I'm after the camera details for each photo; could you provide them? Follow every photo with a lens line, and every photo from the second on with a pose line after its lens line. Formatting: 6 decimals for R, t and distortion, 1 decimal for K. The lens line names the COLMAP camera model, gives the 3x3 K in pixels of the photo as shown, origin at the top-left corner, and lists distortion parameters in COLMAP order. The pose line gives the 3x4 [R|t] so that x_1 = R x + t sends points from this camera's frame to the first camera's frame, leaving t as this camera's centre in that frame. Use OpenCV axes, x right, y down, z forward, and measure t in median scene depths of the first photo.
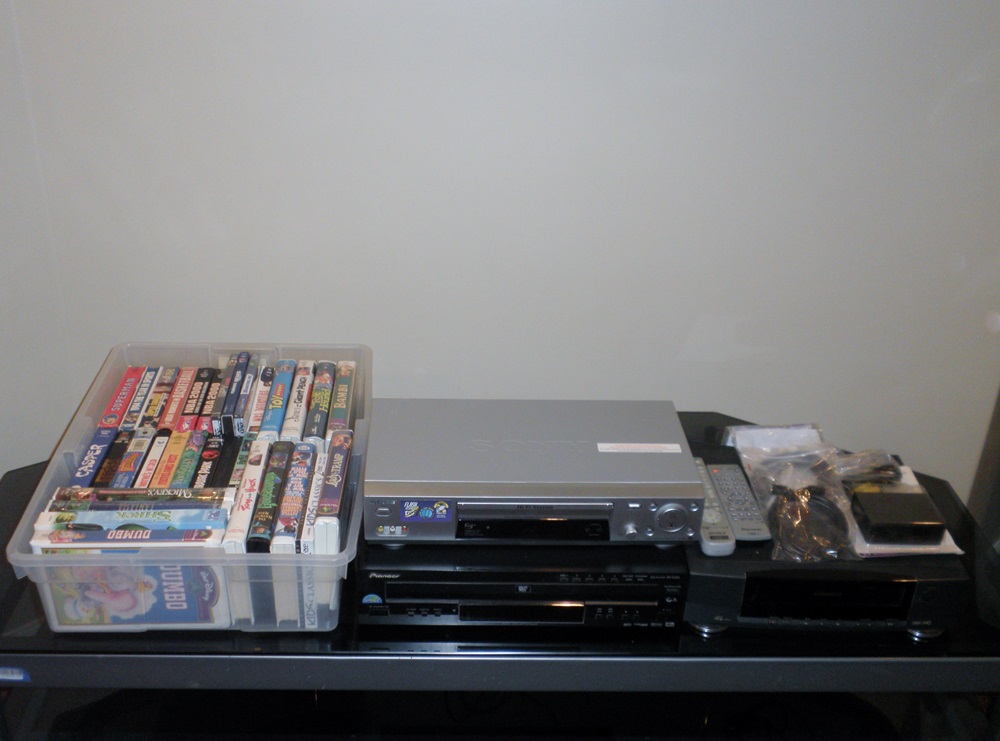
lens RADIAL K [[1130.5, 0, 502.0], [0, 1130.5, 348.5], [0, 0, 1]] dist [0.050897, 0.000258]
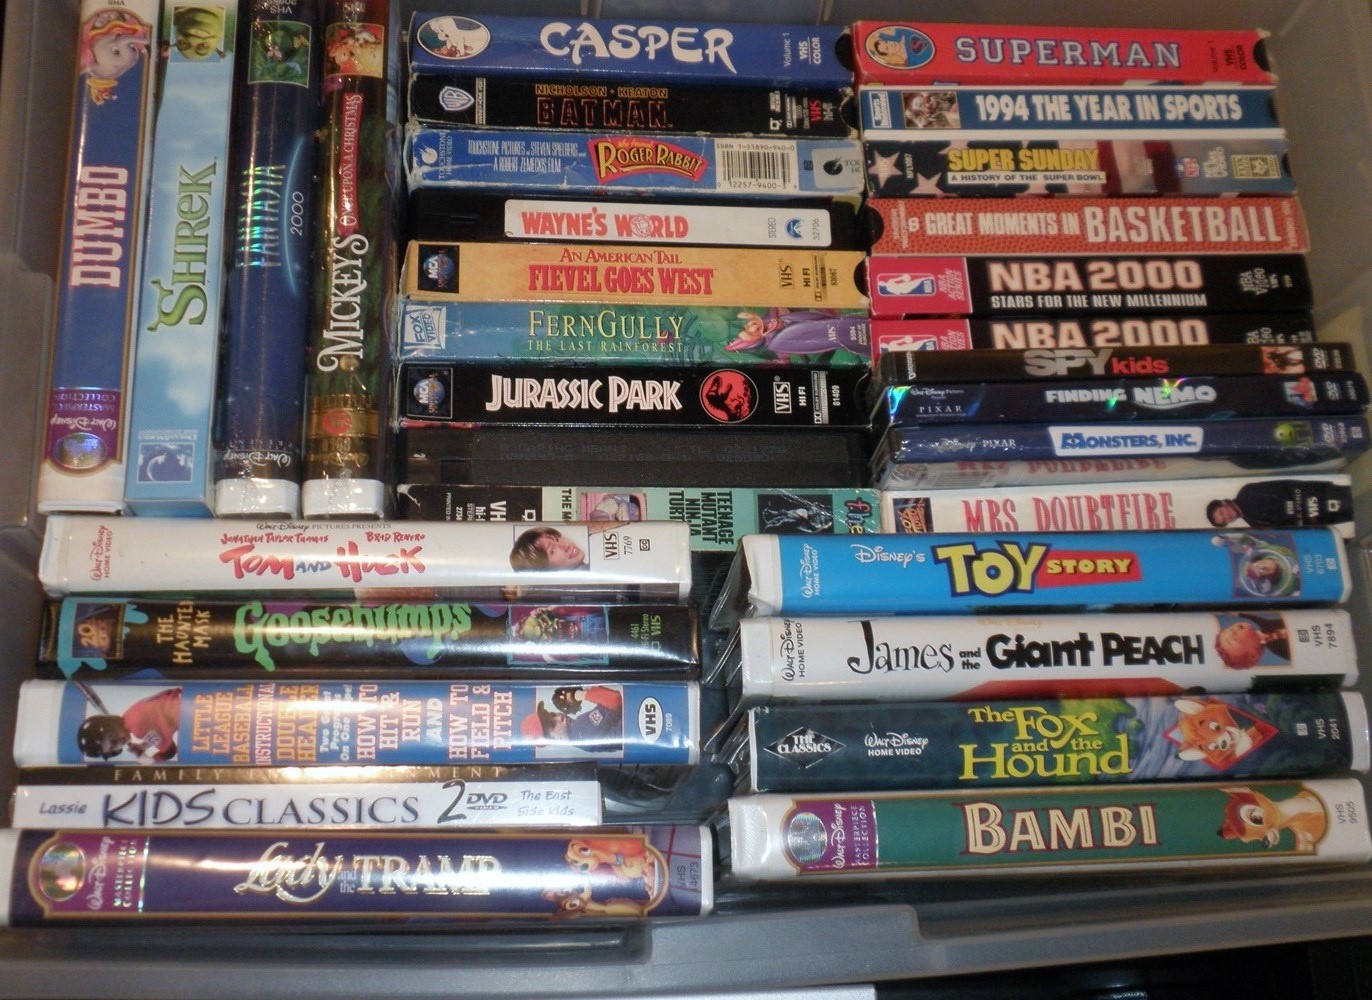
lens RADIAL K [[1594.6, 0, 686.0], [0, 1594.6, 500.0], [0, 0, 1]] dist [0.078745, 0.000017]
pose [[0.001066, 0.929319, -0.369277, -0.087244], [-0.549680, 0.309030, 0.776114, -0.198283], [0.835374, 0.202157, 0.511158, 0.791913]]
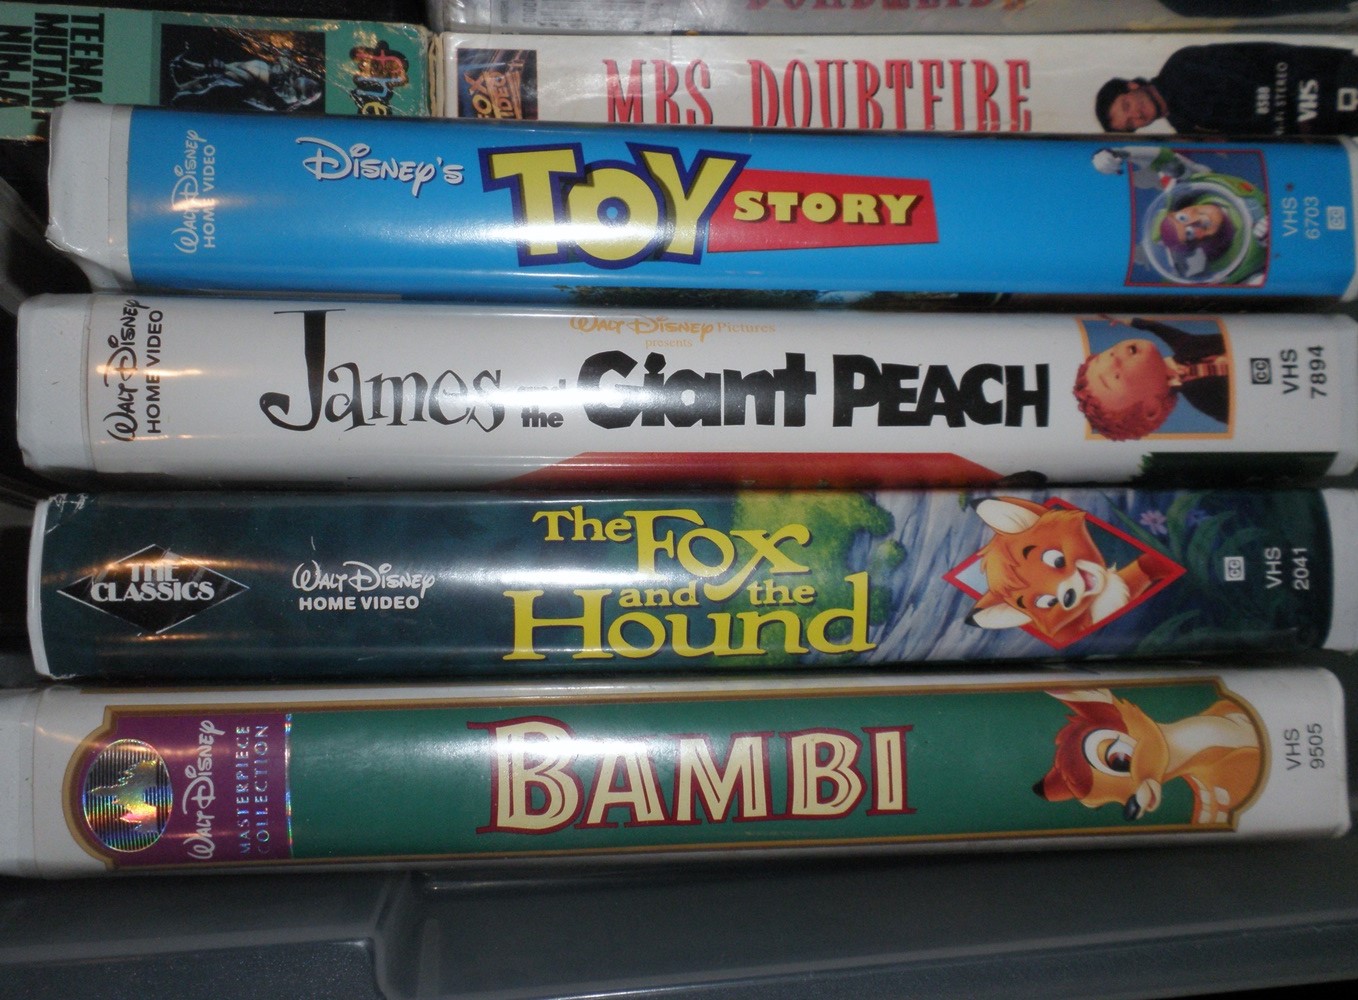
lens RADIAL K [[1535.2, 0, 681.8], [0, 1535.2, 470.1], [0, 0, 1]] dist [0.050897, 0.000258]
pose [[-0.026171, 0.986941, -0.158942, -0.154327], [-0.581088, 0.114356, 0.805766, -0.079492], [0.813420, 0.113447, 0.570507, 0.956171]]
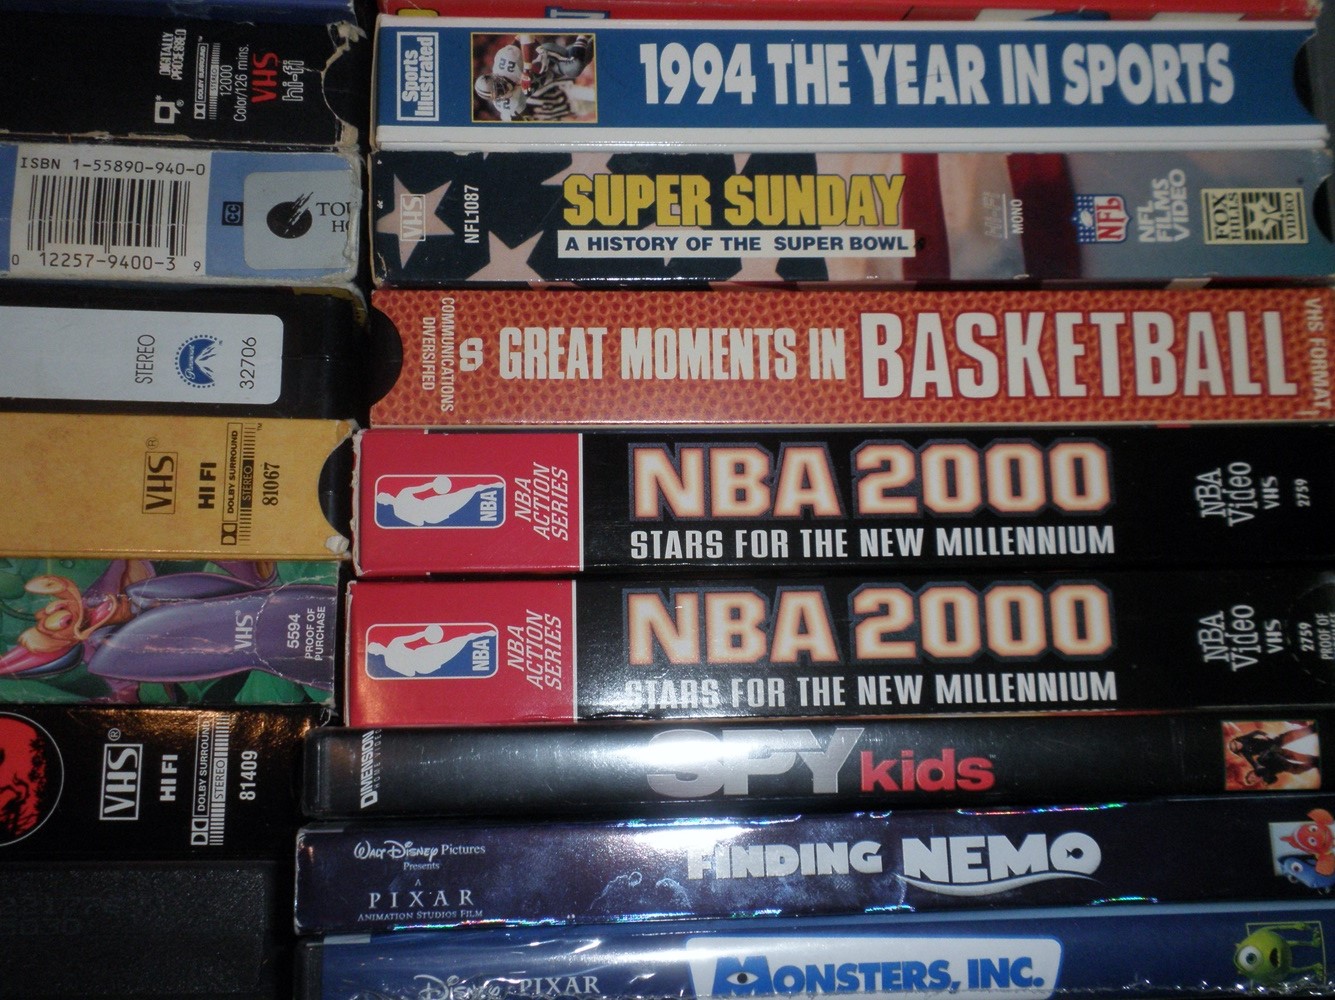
lens RADIAL K [[1501.9, 0, 667.5], [0, 1501.9, 500.0], [0, 0, 1]] dist [0.061474, -0.014711]
pose [[-0.030562, 0.978216, -0.205328, -0.254382], [-0.526301, 0.158891, 0.835321, -0.086129], [0.849749, 0.133593, 0.509980, 0.970720]]
